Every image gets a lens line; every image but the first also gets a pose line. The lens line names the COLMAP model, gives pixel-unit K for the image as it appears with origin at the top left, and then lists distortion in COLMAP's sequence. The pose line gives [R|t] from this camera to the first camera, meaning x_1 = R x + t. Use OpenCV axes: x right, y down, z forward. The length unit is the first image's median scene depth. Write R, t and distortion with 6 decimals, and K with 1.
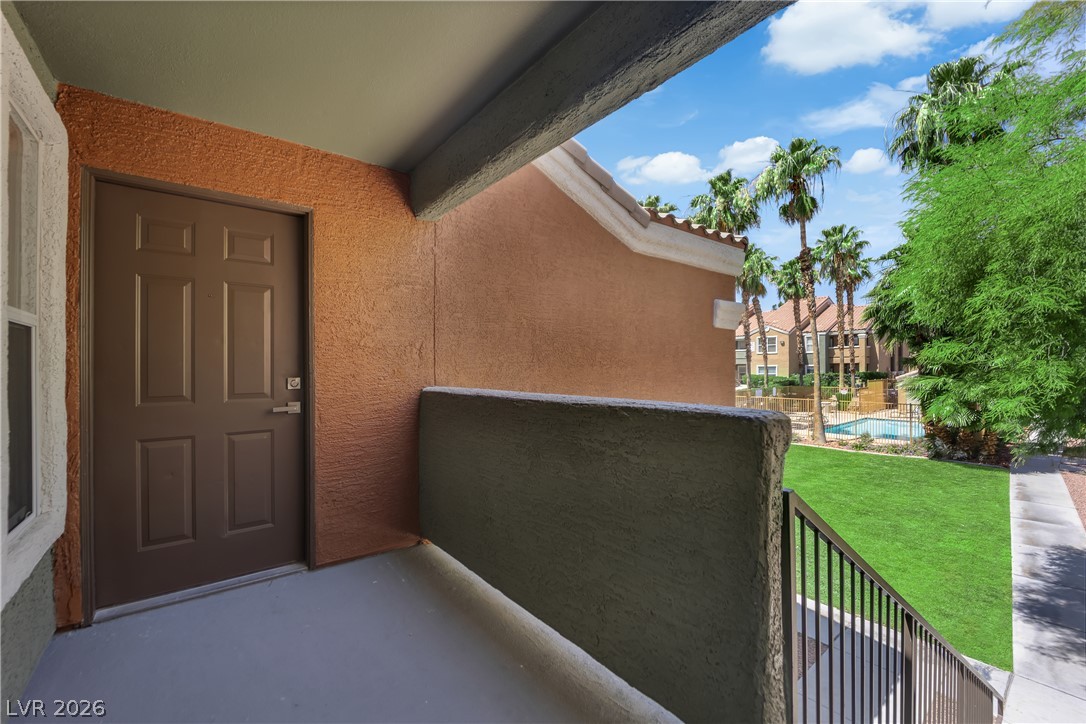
lens RADIAL K [[435.8, 0, 543.4], [0, 435.8, 372.4], [0, 0, 1]] dist [-0.011571, -0.002310]
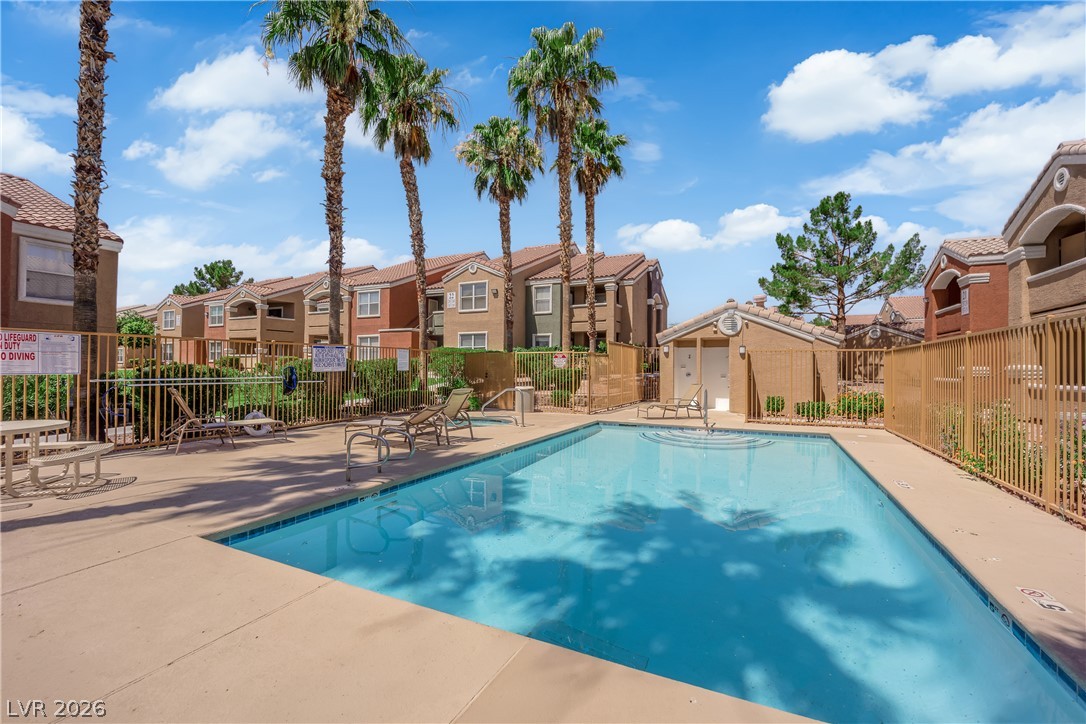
lens RADIAL K [[439.9, 0, 556.0], [0, 439.9, 366.6], [0, 0, 1]] dist [-0.020141, -0.001346]
pose [[0.888871, 0.020238, 0.457711, 0.512689], [-0.009136, 0.999608, -0.026455, 0.063415], [-0.458067, 0.019333, 0.888707, 0.644301]]
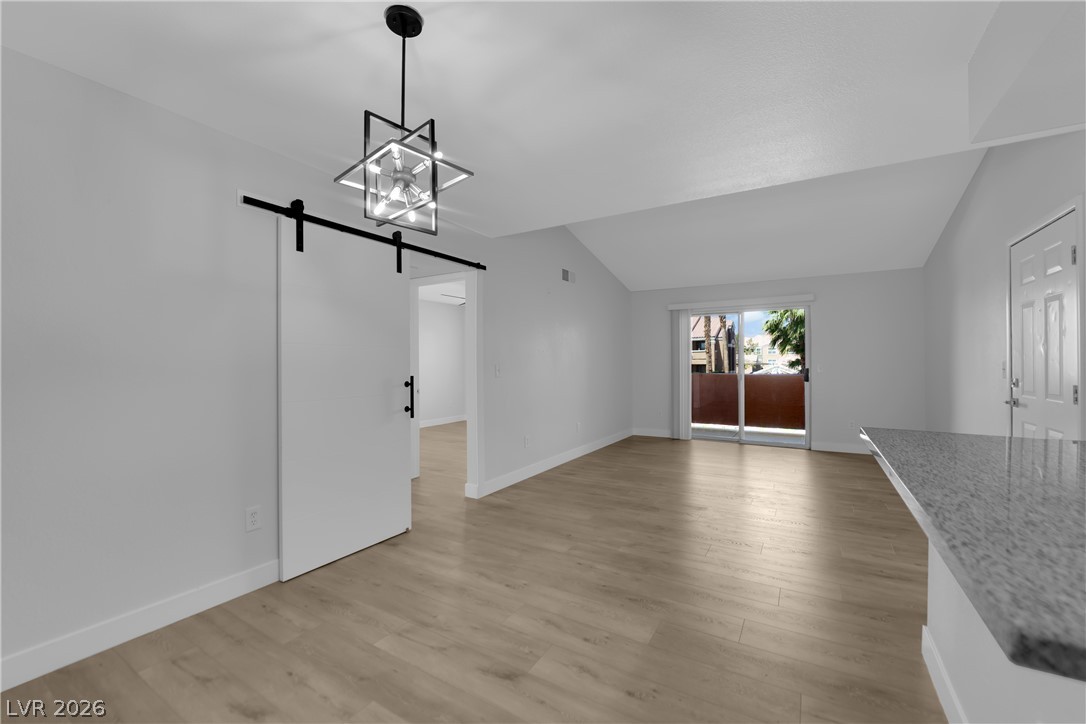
lens RADIAL K [[435.8, 0, 549.8], [0, 435.8, 360.4], [0, 0, 1]] dist [-0.011571, -0.002310]
pose [[0.931191, 0.006338, 0.364476, -0.180385], [0.004559, 0.999568, -0.029030, 0.000581], [-0.364503, 0.028694, 0.930760, 0.039384]]
